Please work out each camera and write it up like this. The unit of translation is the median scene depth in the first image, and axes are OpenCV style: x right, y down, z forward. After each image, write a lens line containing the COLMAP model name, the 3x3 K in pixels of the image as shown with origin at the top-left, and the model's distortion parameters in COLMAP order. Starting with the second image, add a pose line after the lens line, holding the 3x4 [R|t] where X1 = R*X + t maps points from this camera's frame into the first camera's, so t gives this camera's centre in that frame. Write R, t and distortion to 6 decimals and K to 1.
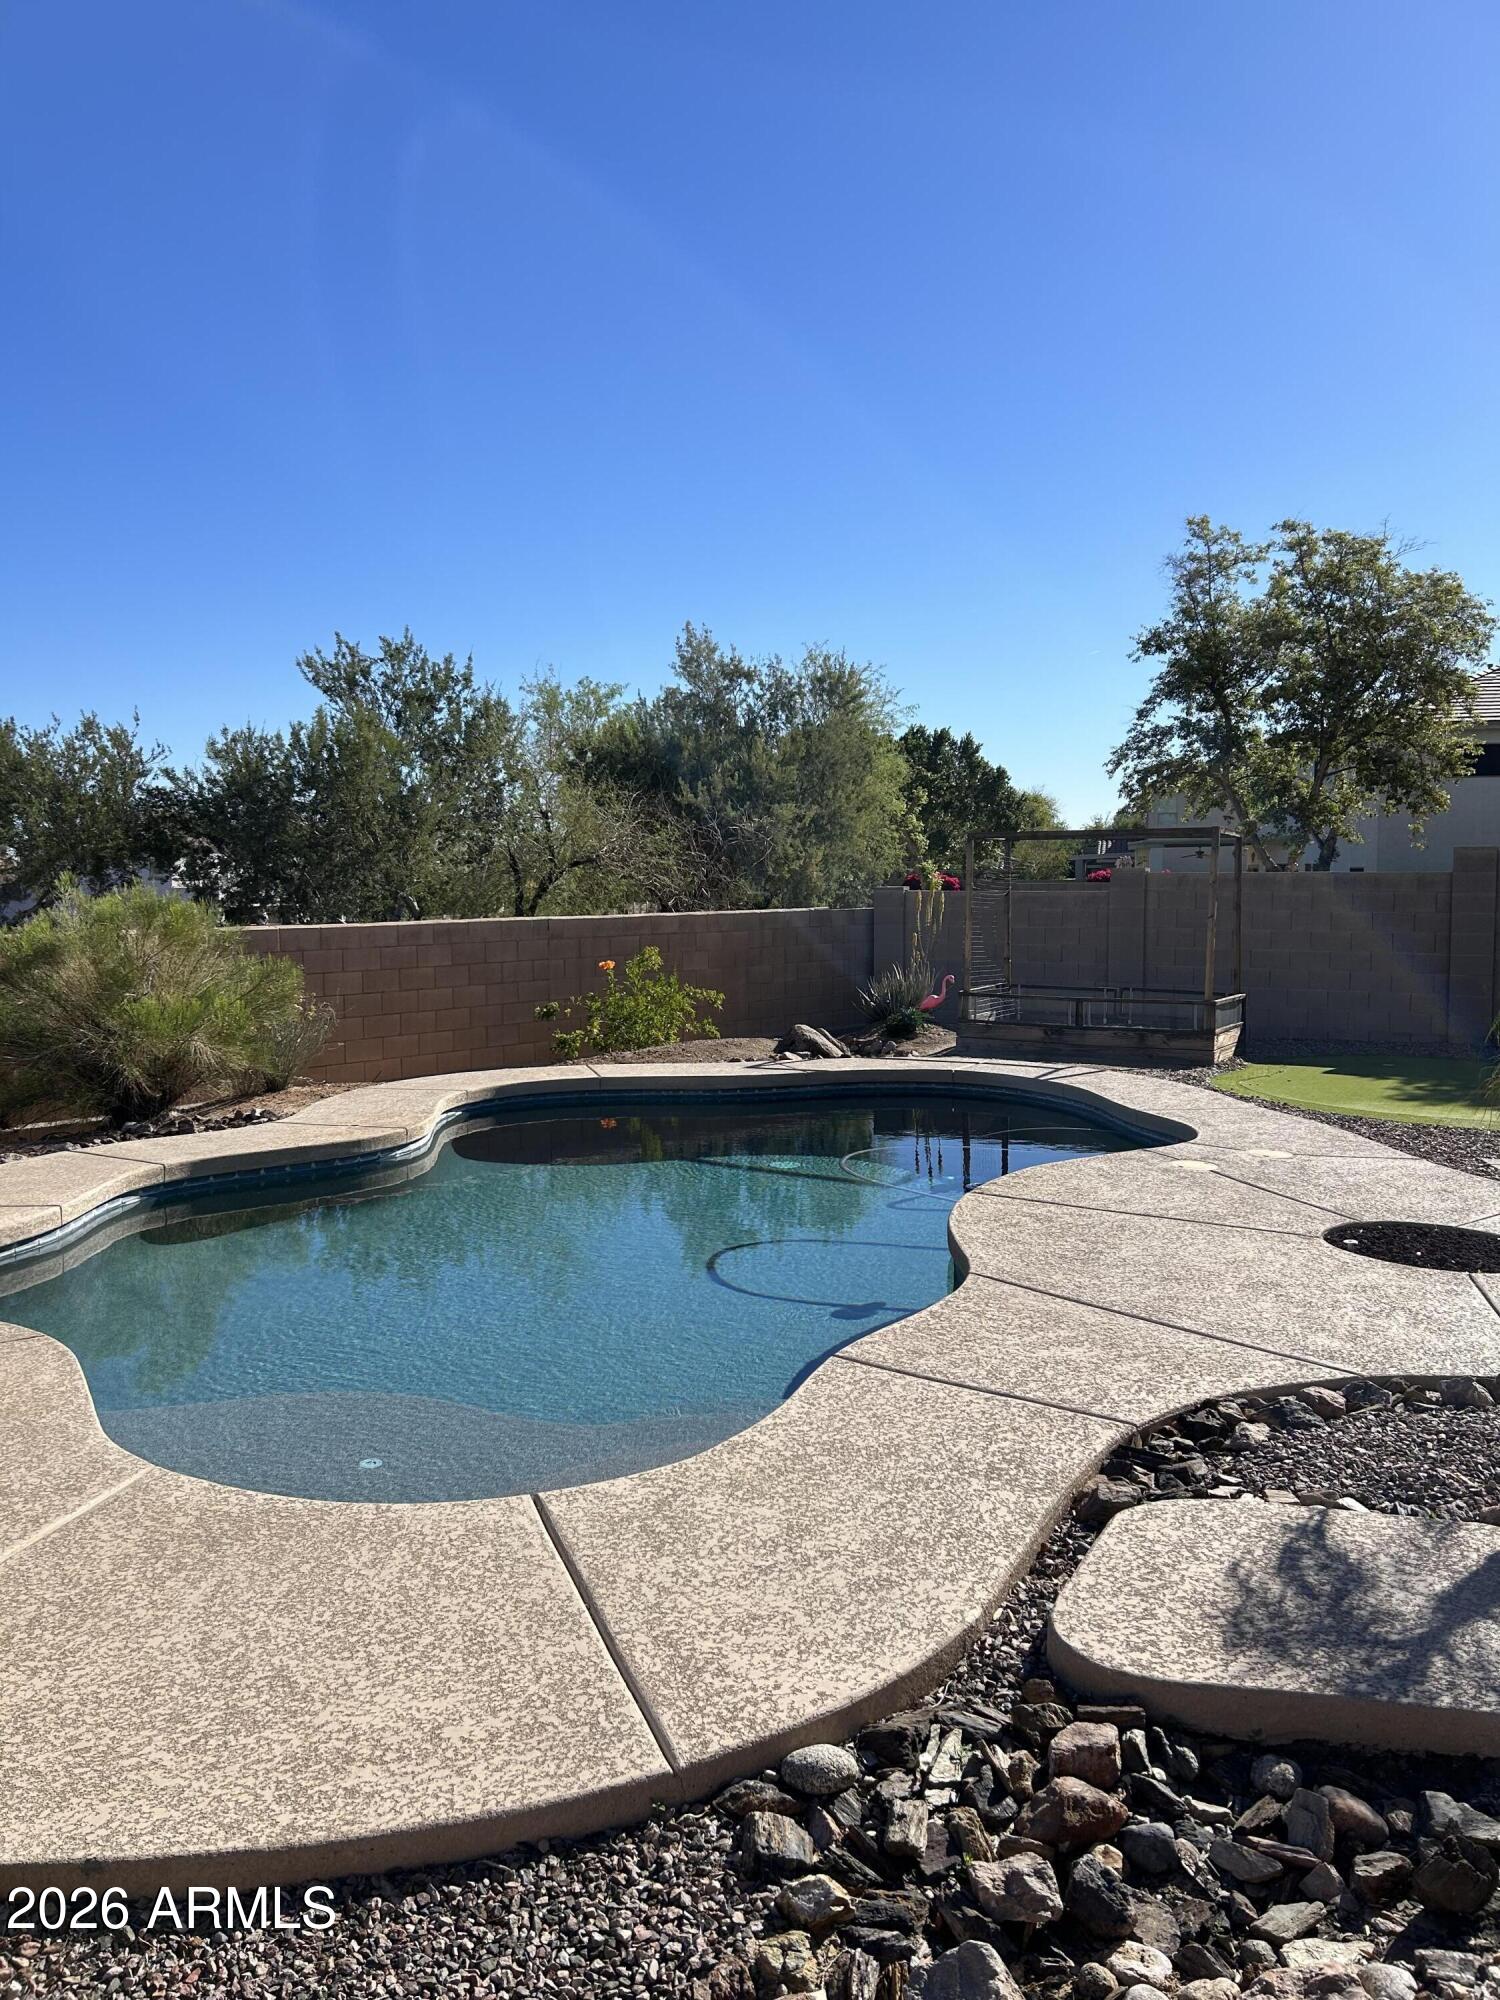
lens RADIAL K [[1520.4, 0, 750.0], [0, 1520.4, 1000.0], [0, 0, 1]] dist [0.002678, -0.001632]
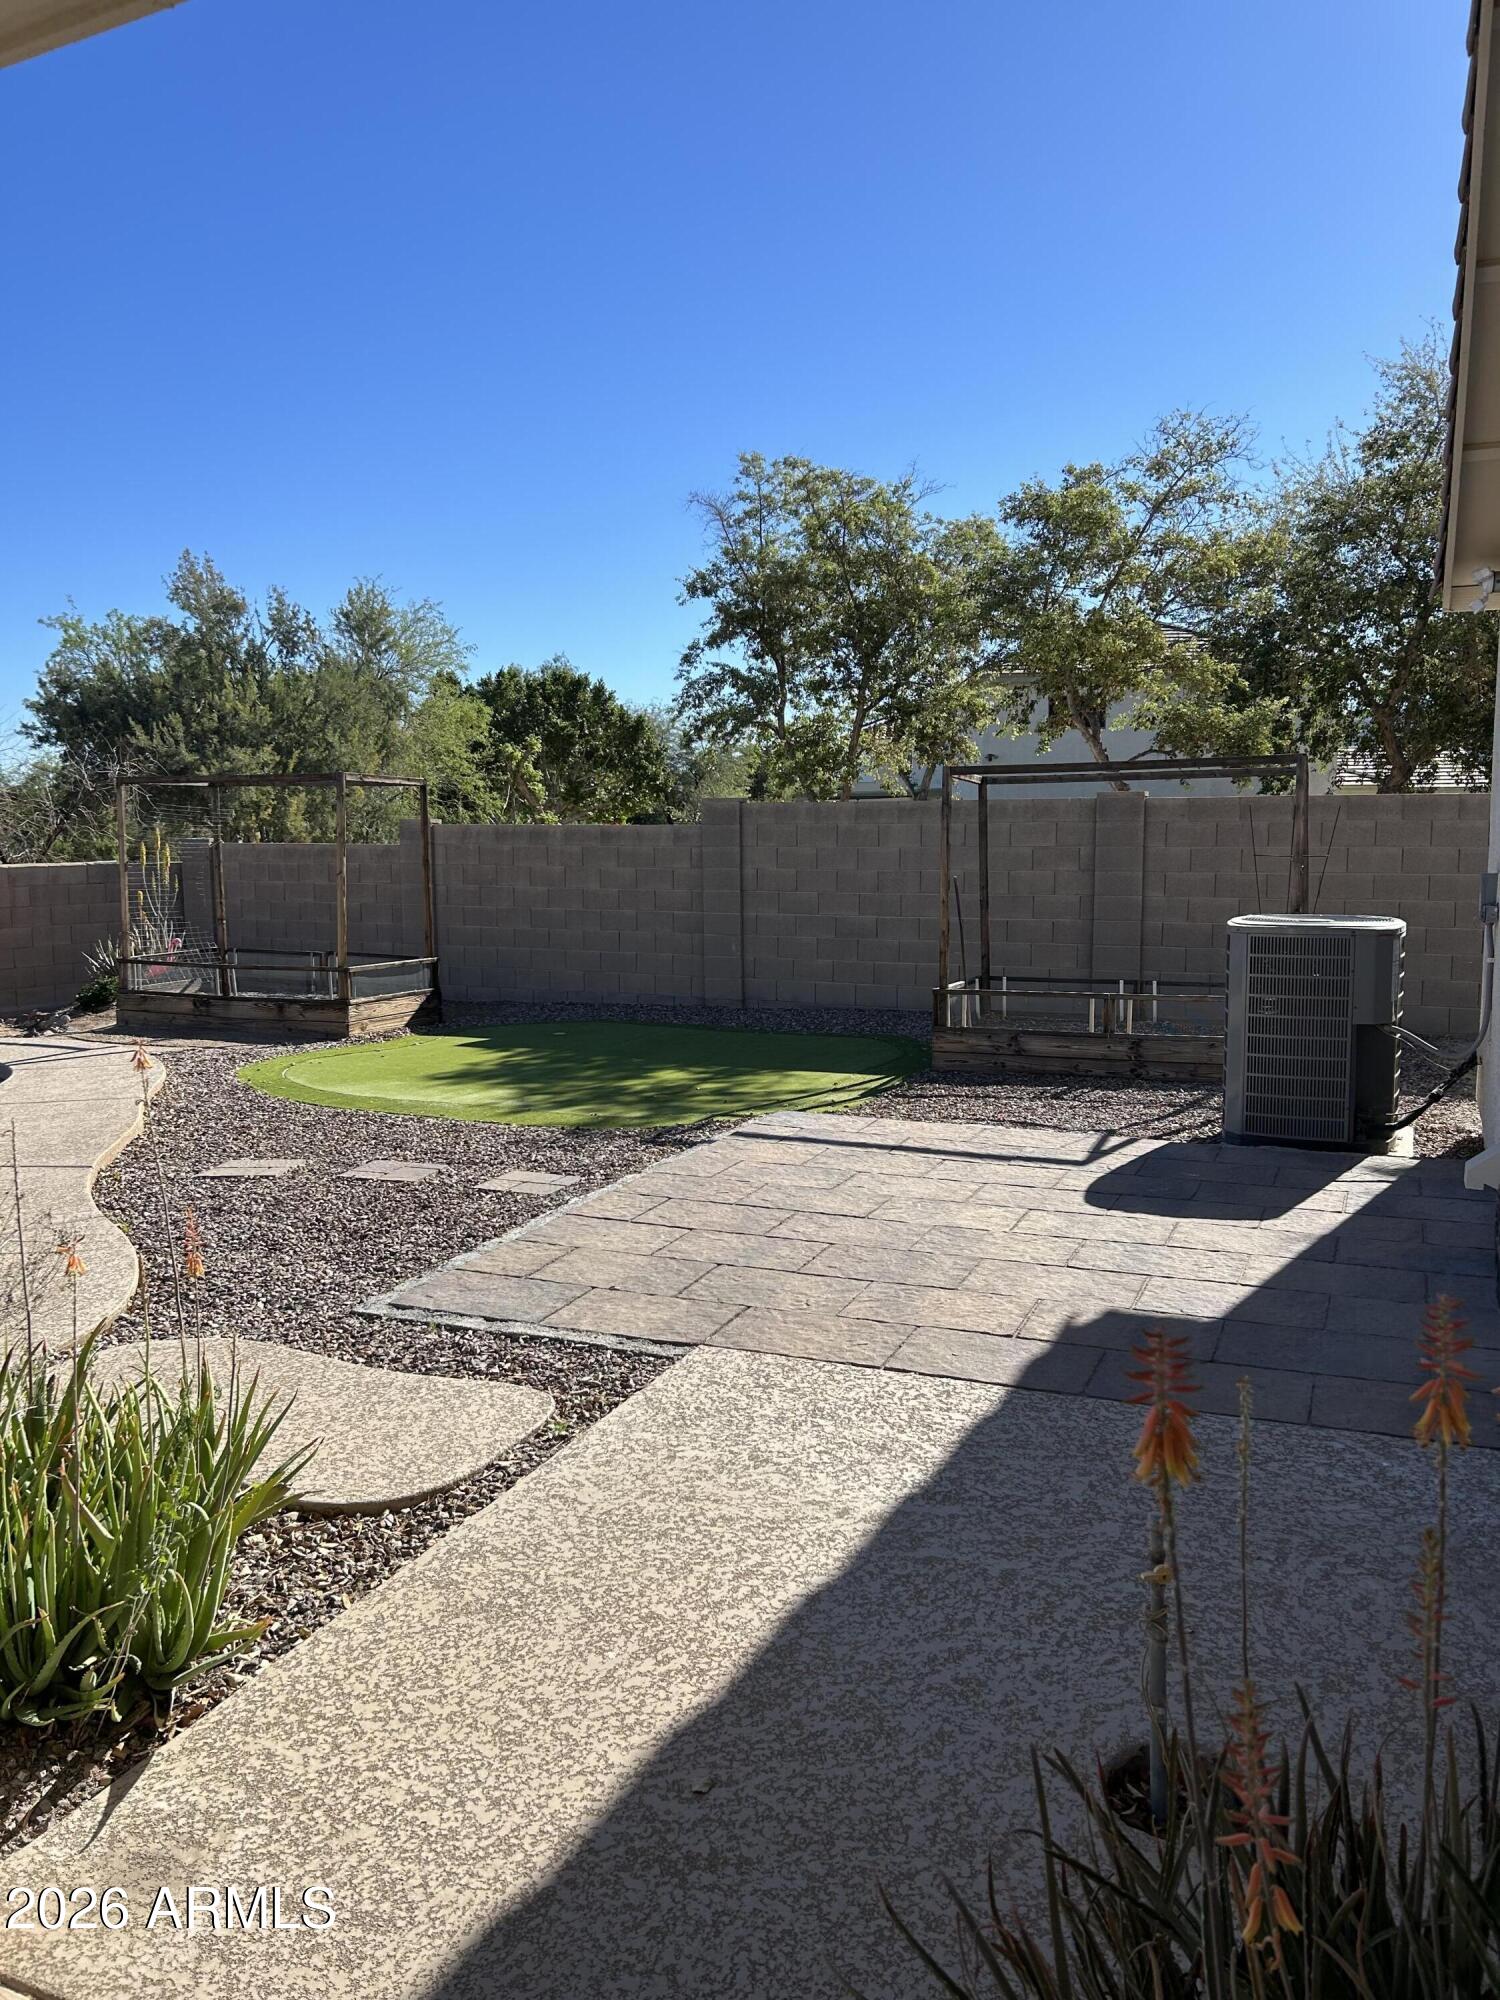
lens RADIAL K [[1520.4, 0, 750.0], [0, 1520.4, 1000.0], [0, 0, 1]] dist [0.002678, -0.001632]
pose [[0.995709, -0.002230, 0.092515, 0.207815], [-0.000701, 0.999499, 0.031629, -0.004054], [-0.092540, -0.031558, 0.995209, 0.035507]]
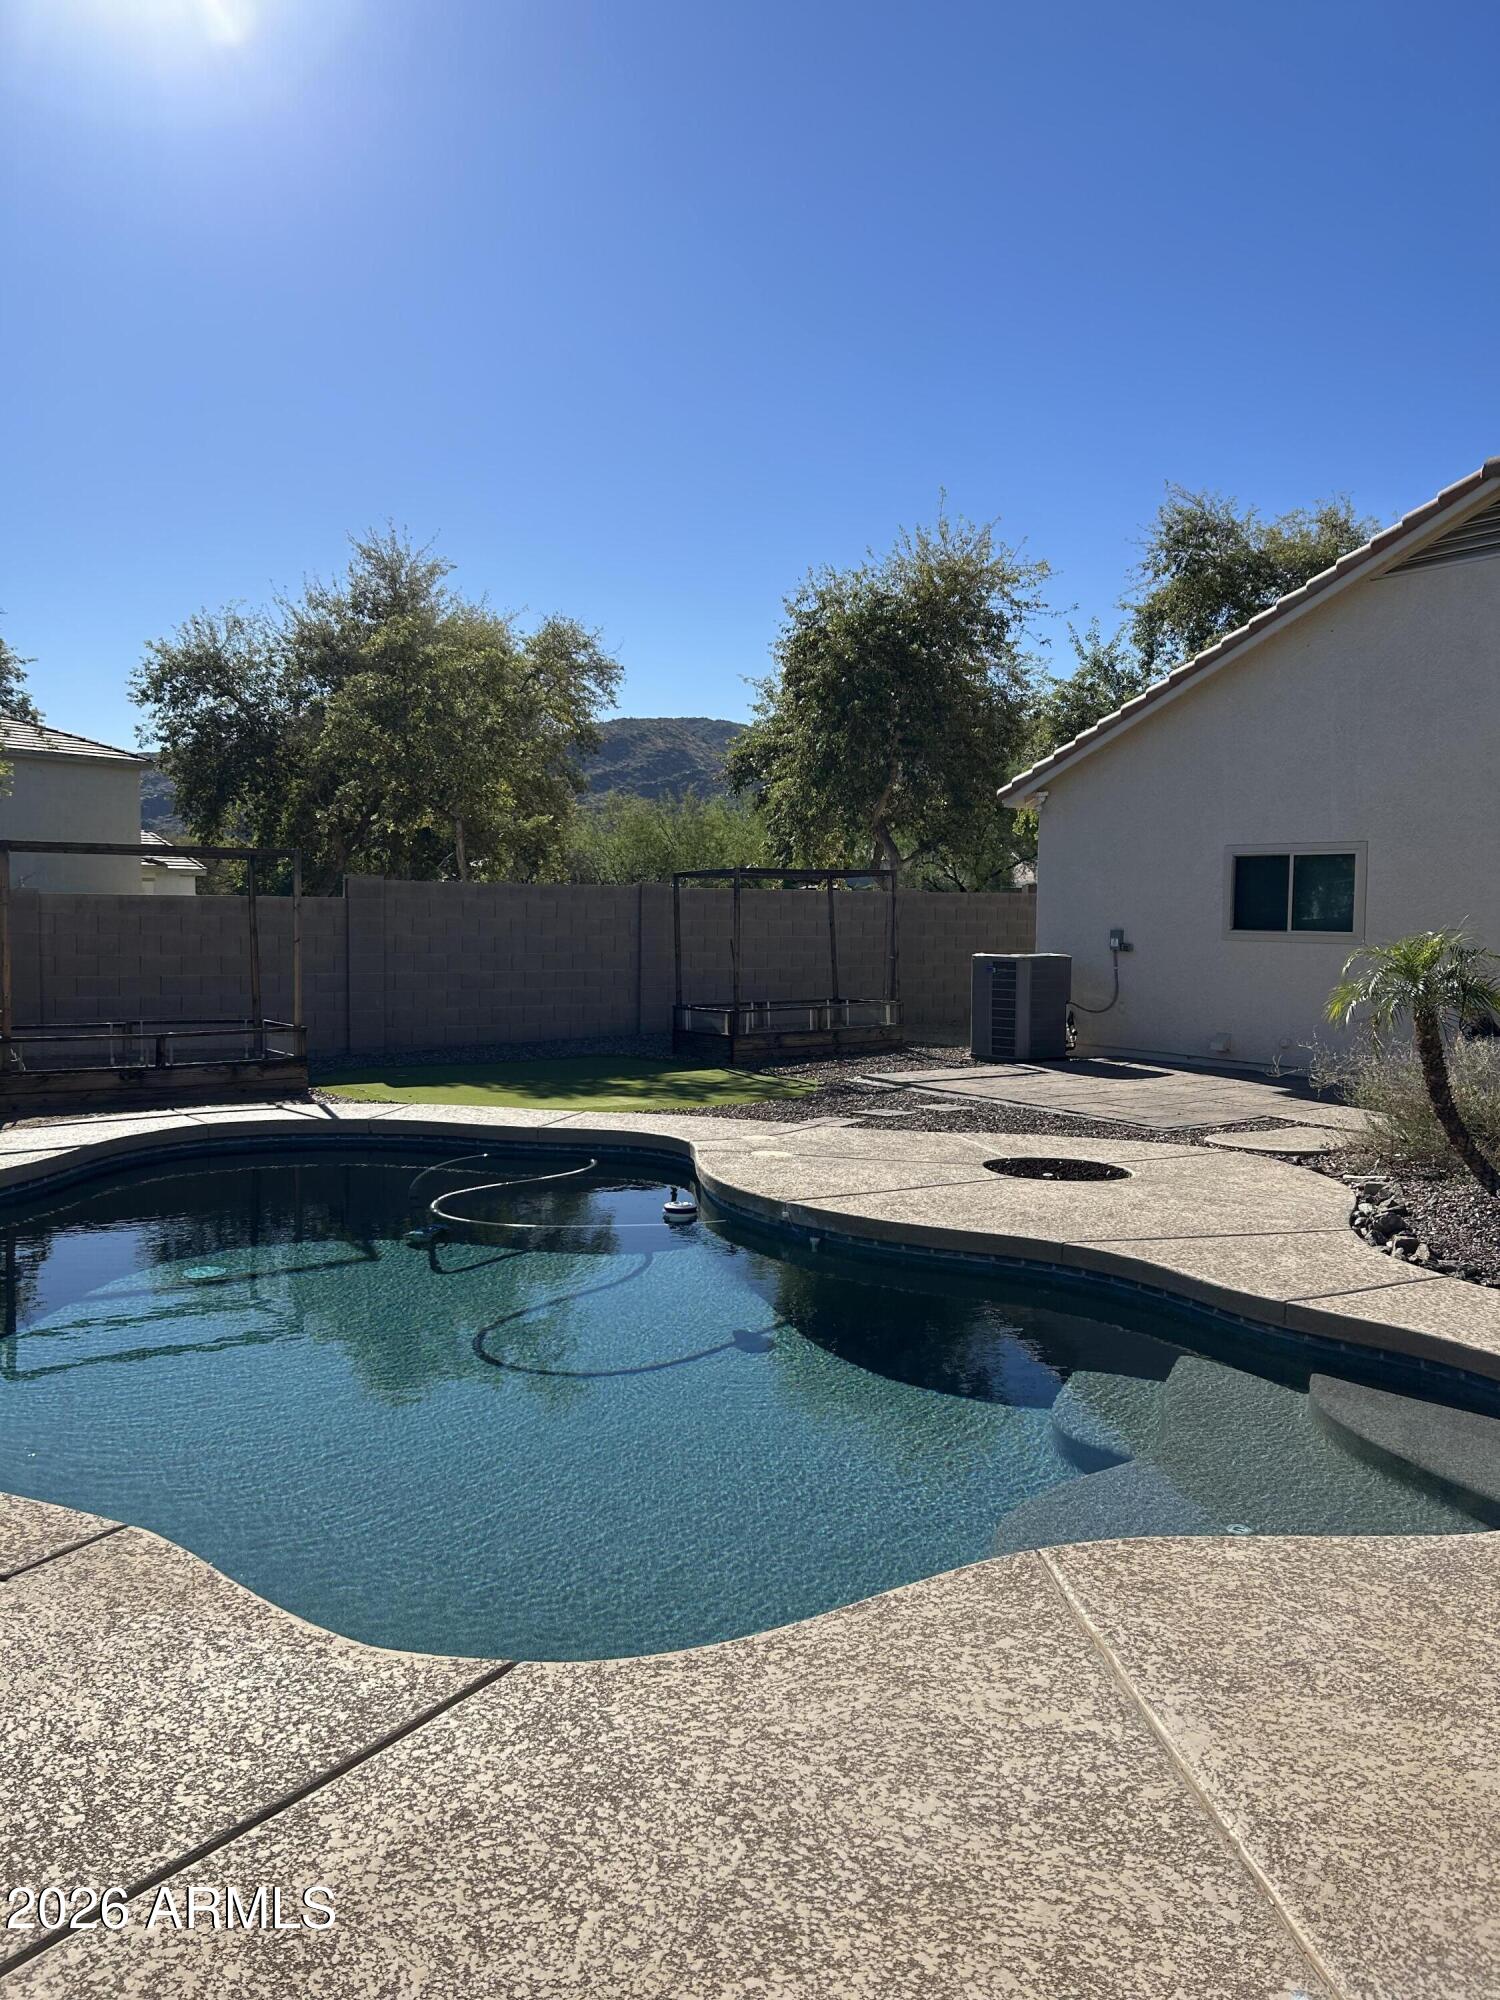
lens RADIAL K [[1520.4, 0, 750.0], [0, 1520.4, 1000.0], [0, 0, 1]] dist [0.002678, -0.001632]
pose [[0.420223, -0.039003, 0.906582, -0.211170], [0.050996, 0.998512, 0.019320, -0.009761], [-0.905987, 0.038113, 0.421586, 0.143921]]
